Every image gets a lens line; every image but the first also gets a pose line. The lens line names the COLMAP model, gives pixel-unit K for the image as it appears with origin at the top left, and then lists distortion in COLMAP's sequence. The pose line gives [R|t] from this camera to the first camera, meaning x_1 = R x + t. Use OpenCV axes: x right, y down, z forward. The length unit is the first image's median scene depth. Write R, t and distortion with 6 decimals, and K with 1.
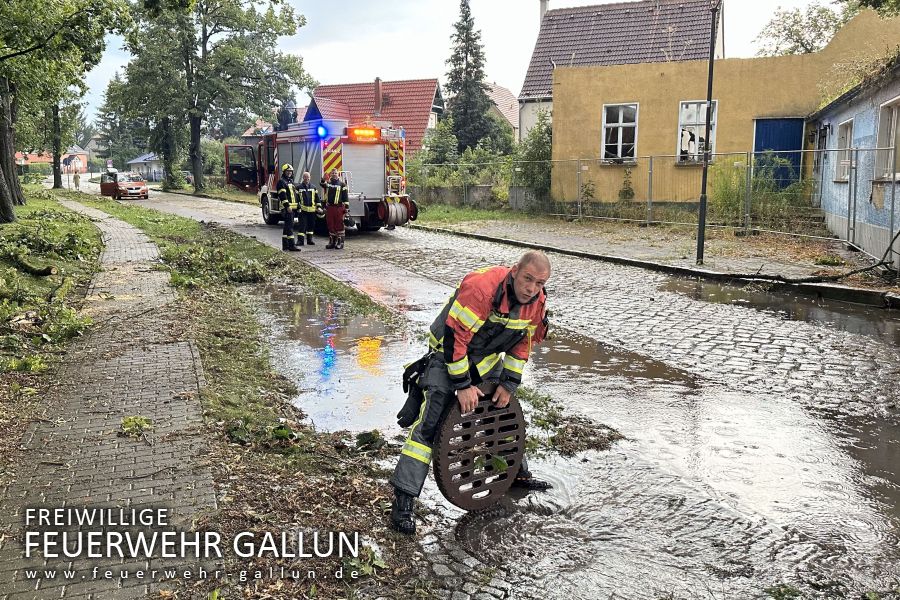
lens RADIAL K [[863.8, 0, 451.0], [0, 863.8, 299.3], [0, 0, 1]] dist [0.058289, 0.000000]
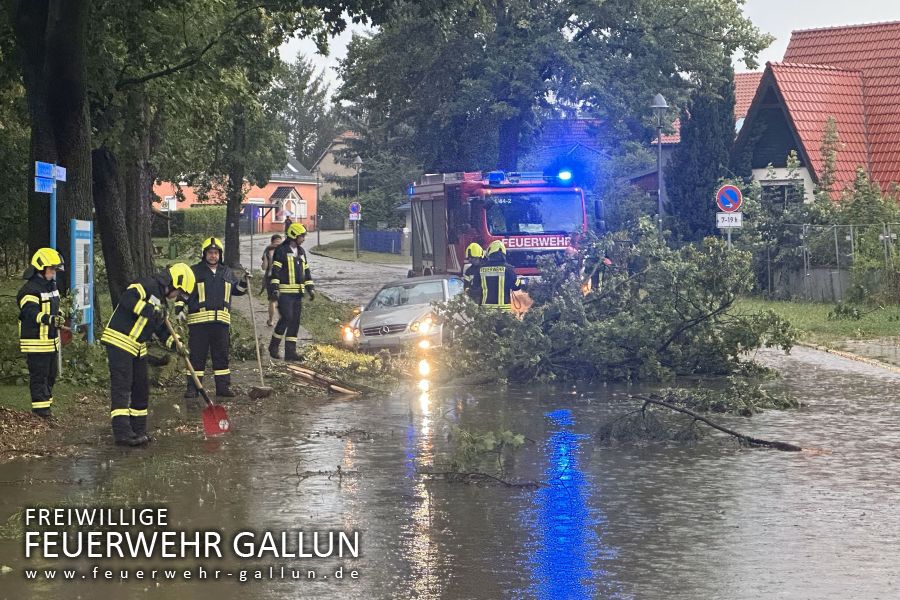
lens RADIAL K [[2790.5, 0, 449.8], [0, 2790.5, 298.3], [0, 0, 1]] dist [-0.155748, 0.000000]
pose [[0.938551, 0.011825, -0.344938, 0.157340], [-0.052393, 0.992712, -0.108528, 0.039298], [0.341140, 0.119931, 0.932330, -0.311232]]
